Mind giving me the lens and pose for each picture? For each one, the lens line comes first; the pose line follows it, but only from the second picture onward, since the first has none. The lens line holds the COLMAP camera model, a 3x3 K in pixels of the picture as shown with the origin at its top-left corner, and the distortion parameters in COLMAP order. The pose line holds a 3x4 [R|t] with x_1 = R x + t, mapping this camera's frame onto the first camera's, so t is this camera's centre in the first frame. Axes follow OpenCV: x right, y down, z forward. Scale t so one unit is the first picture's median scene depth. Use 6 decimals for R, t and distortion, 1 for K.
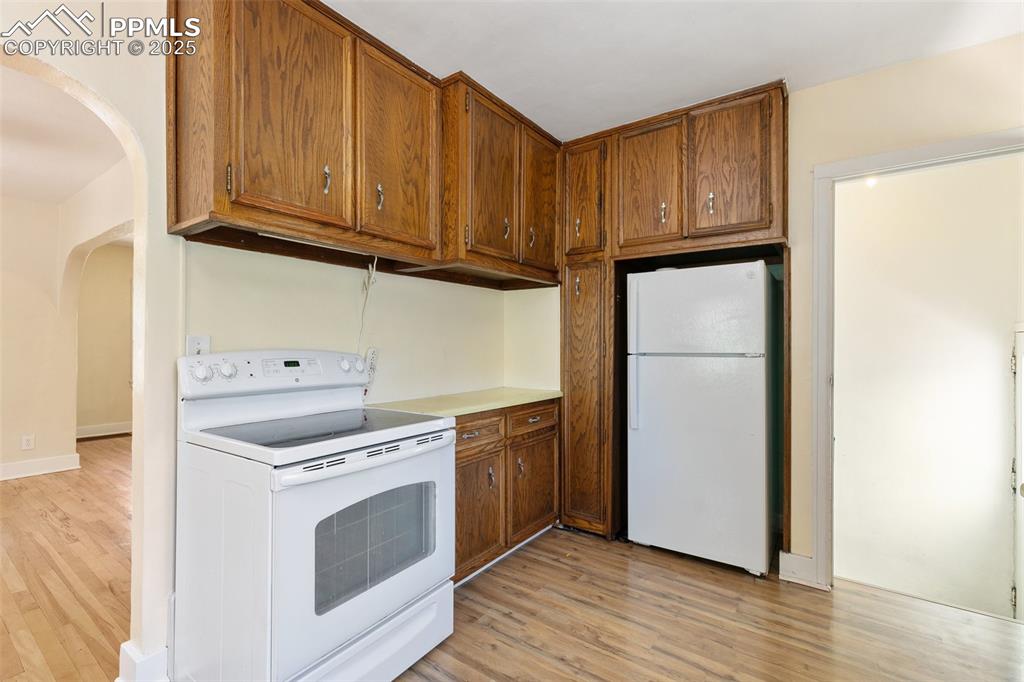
lens RADIAL K [[452.8, 0, 512.0], [0, 452.8, 341.0], [0, 0, 1]] dist [0.002504, 0.000275]
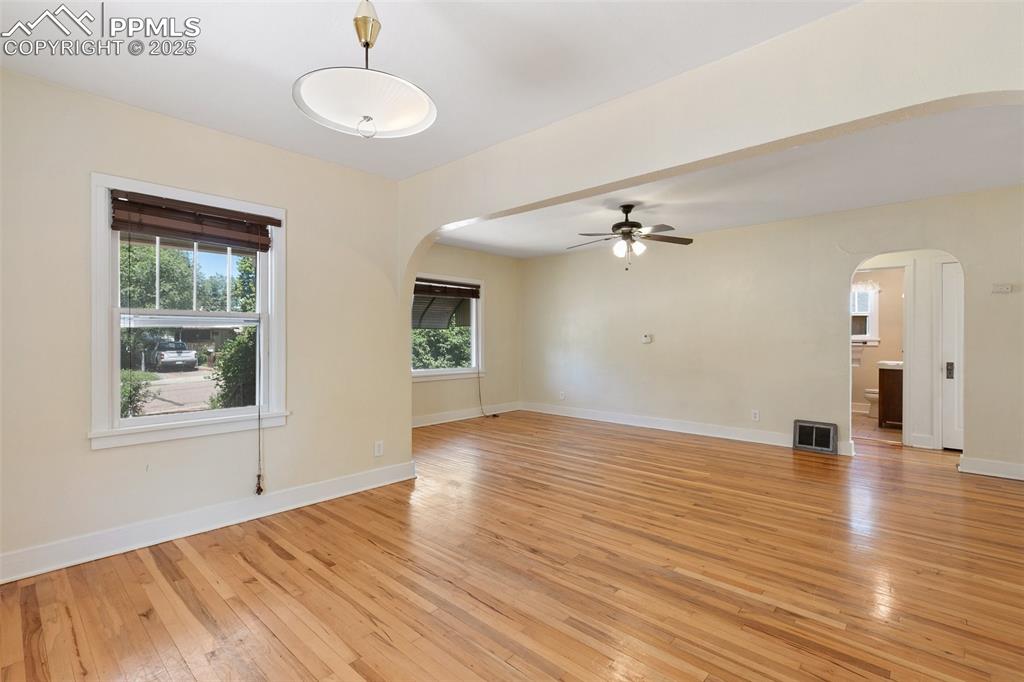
lens RADIAL K [[472.5, 0, 512.0], [0, 472.5, 341.0], [0, 0, 1]] dist [0.002604, 0.000237]
pose [[0.992386, 0.001642, -0.123158, -1.182122], [-0.000328, 0.999943, 0.010692, 0.006453], [0.123169, -0.010570, 0.992329, 0.198179]]
